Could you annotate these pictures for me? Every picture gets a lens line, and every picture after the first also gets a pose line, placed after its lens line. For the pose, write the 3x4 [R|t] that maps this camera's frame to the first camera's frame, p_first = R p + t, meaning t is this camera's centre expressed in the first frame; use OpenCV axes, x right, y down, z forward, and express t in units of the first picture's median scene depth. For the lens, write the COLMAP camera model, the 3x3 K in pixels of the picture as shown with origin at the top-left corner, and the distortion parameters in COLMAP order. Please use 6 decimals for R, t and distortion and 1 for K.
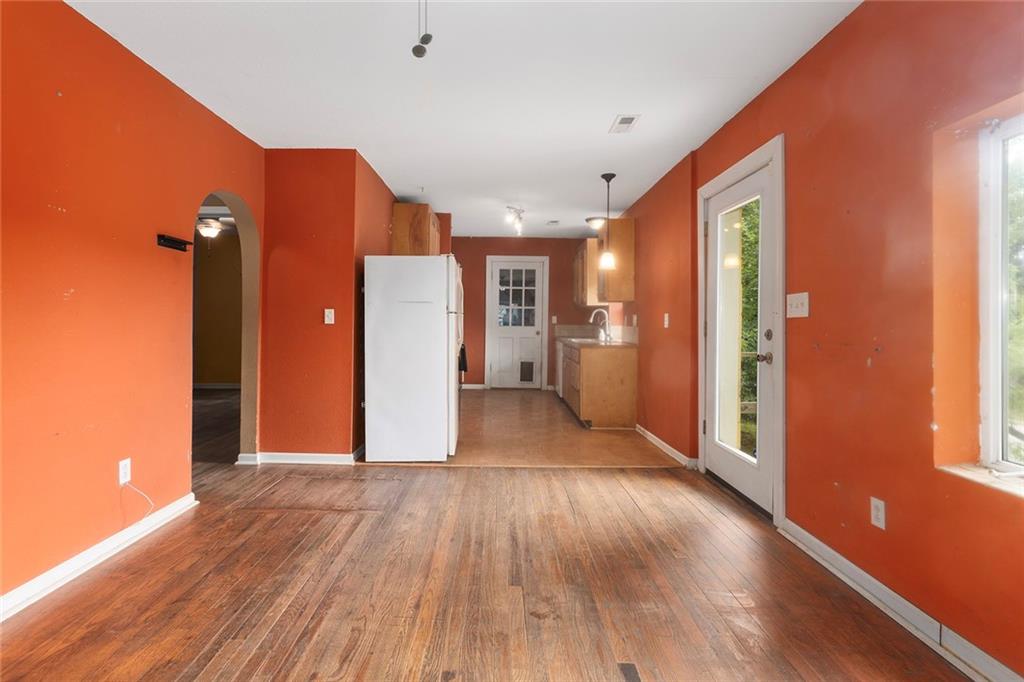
lens RADIAL K [[494.7, 0, 498.5], [0, 494.7, 332.5], [0, 0, 1]] dist [-0.004655, 0.003751]
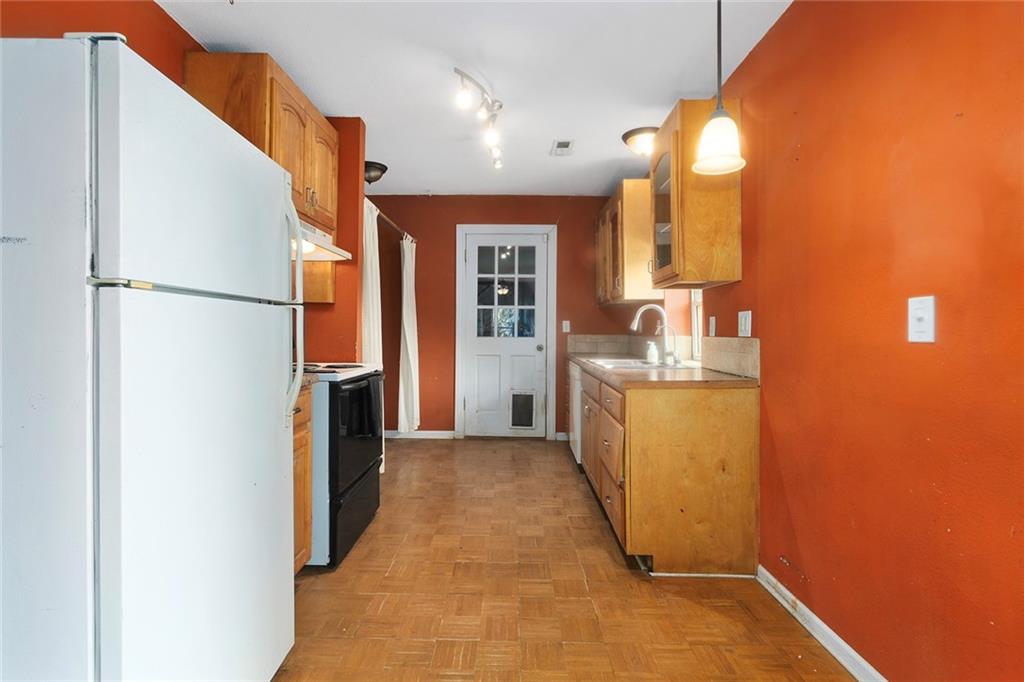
lens RADIAL K [[494.7, 0, 504.1], [0, 494.7, 324.2], [0, 0, 1]] dist [-0.004655, 0.003751]
pose [[0.999867, -0.005648, -0.015317, 0.096880], [0.005080, 0.999307, -0.036872, -0.013502], [0.015515, 0.036789, 0.999203, 0.824251]]
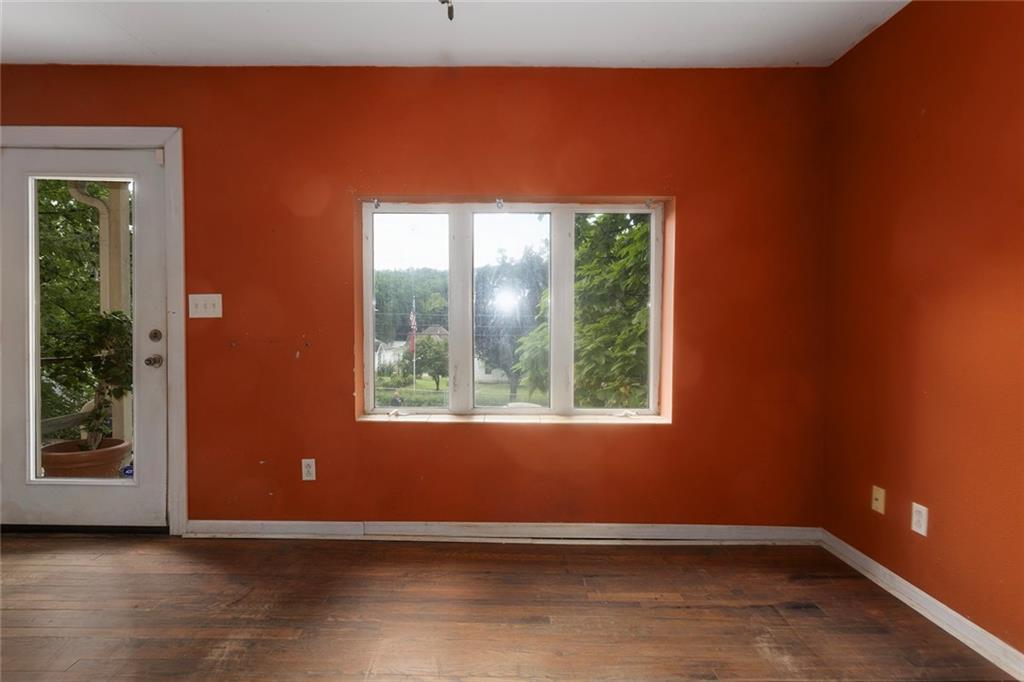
lens RADIAL K [[494.7, 0, 507.3], [0, 494.7, 334.5], [0, 0, 1]] dist [-0.004655, 0.003751]
pose [[0.003577, -0.023285, 0.999722, -0.293385], [0.012266, 0.999655, 0.023239, -0.008408], [-0.999918, 0.012179, 0.003862, 0.262029]]
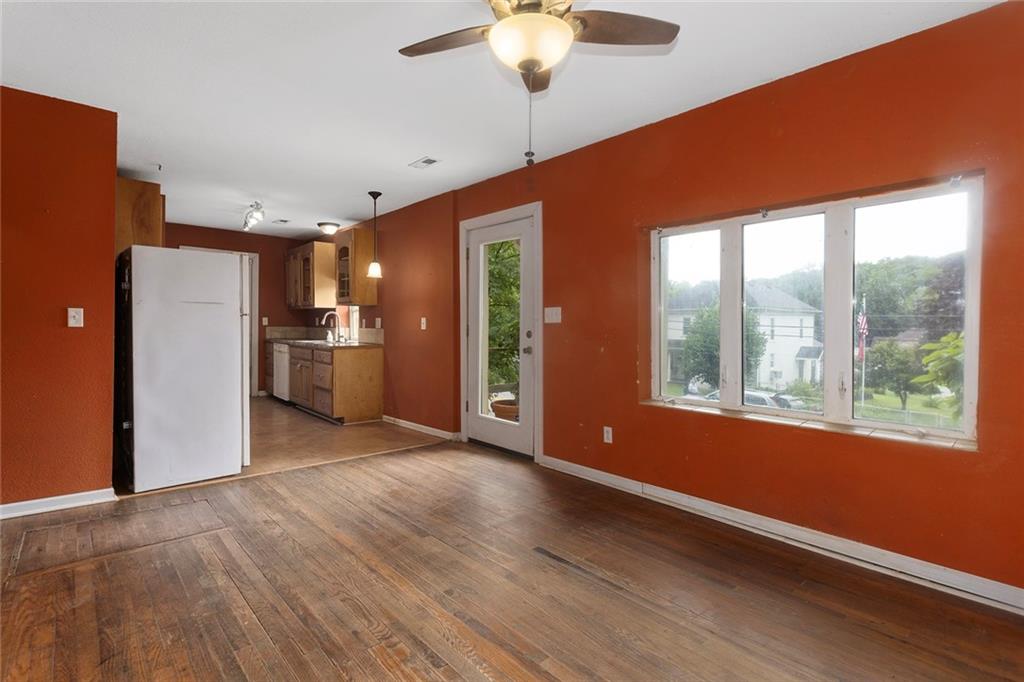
lens RADIAL K [[494.7, 0, 508.6], [0, 494.7, 342.8], [0, 0, 1]] dist [-0.004655, 0.003751]
pose [[0.746669, -0.023703, 0.664774, -0.371503], [0.010234, 0.999656, 0.024148, -0.005785], [-0.665117, -0.011227, 0.746655, -0.044069]]
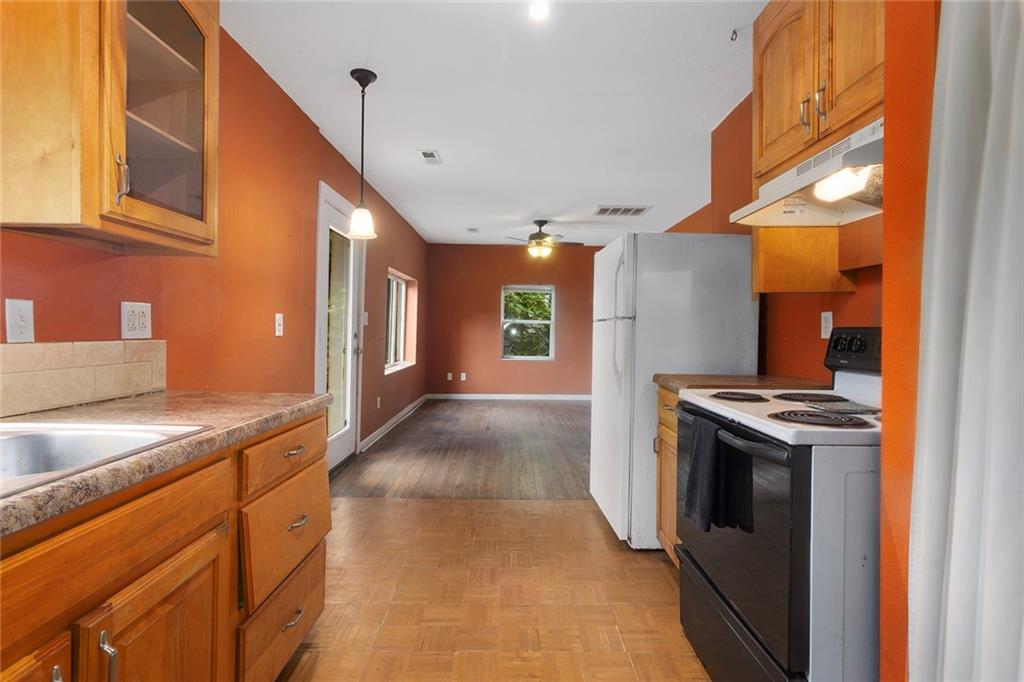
lens RADIAL K [[494.7, 0, 508.9], [0, 494.7, 330.8], [0, 0, 1]] dist [-0.004655, 0.003751]
pose [[-0.999838, -0.017981, -0.000795, 0.057009], [-0.017995, 0.999524, 0.025041, -0.045003], [0.000344, 0.025051, -0.999686, 1.972133]]
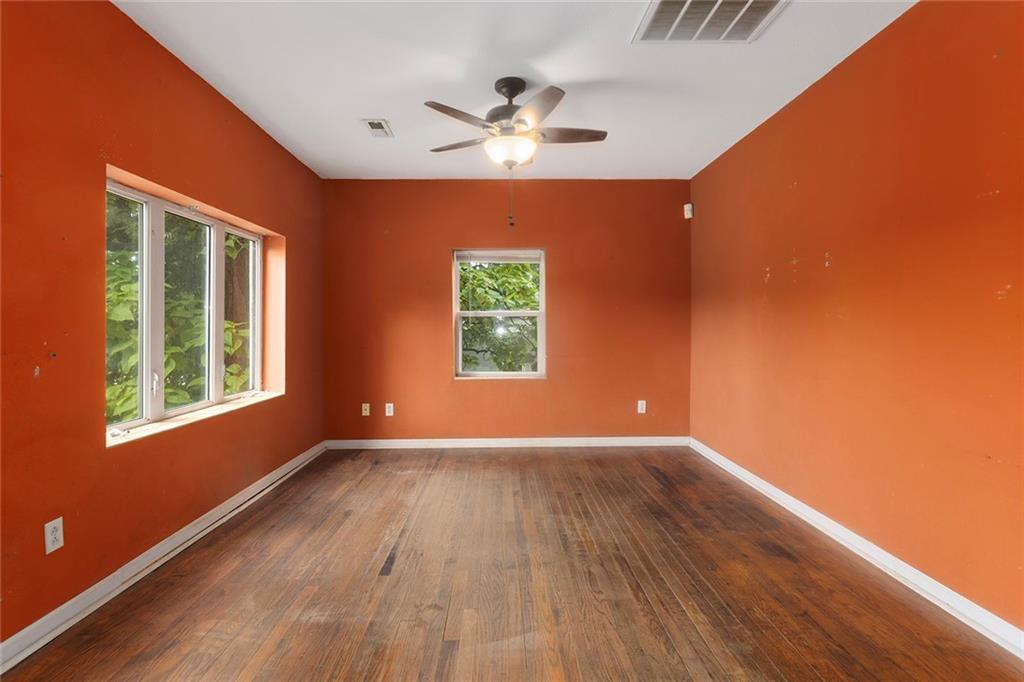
lens RADIAL K [[494.7, 0, 503.0], [0, 494.7, 330.4], [0, 0, 1]] dist [-0.004655, 0.003751]
pose [[-0.999966, -0.001969, -0.008027, -0.026765], [-0.002172, 0.999674, 0.025445, -0.019576], [0.007974, 0.025462, -0.999644, 1.060976]]
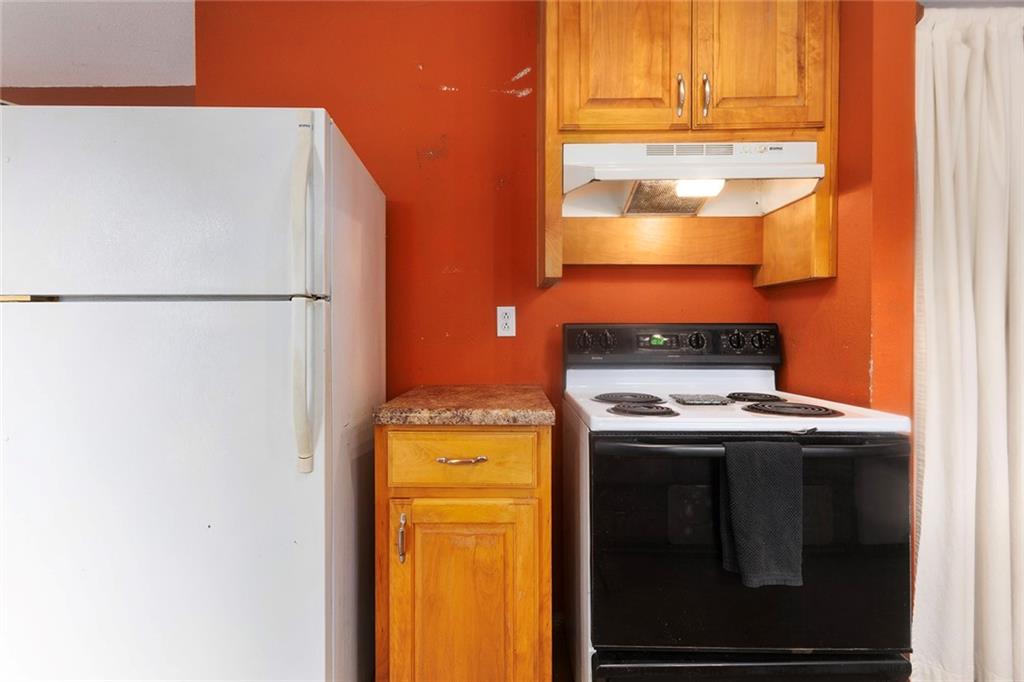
lens RADIAL K [[494.7, 0, 511.7], [0, 494.7, 339.3], [0, 0, 1]] dist [-0.004655, 0.003751]
pose [[0.005688, -0.000660, -0.999984, 0.206657], [-0.017109, 0.999853, -0.000757, -0.024701], [0.999837, 0.017113, 0.005676, 1.389727]]
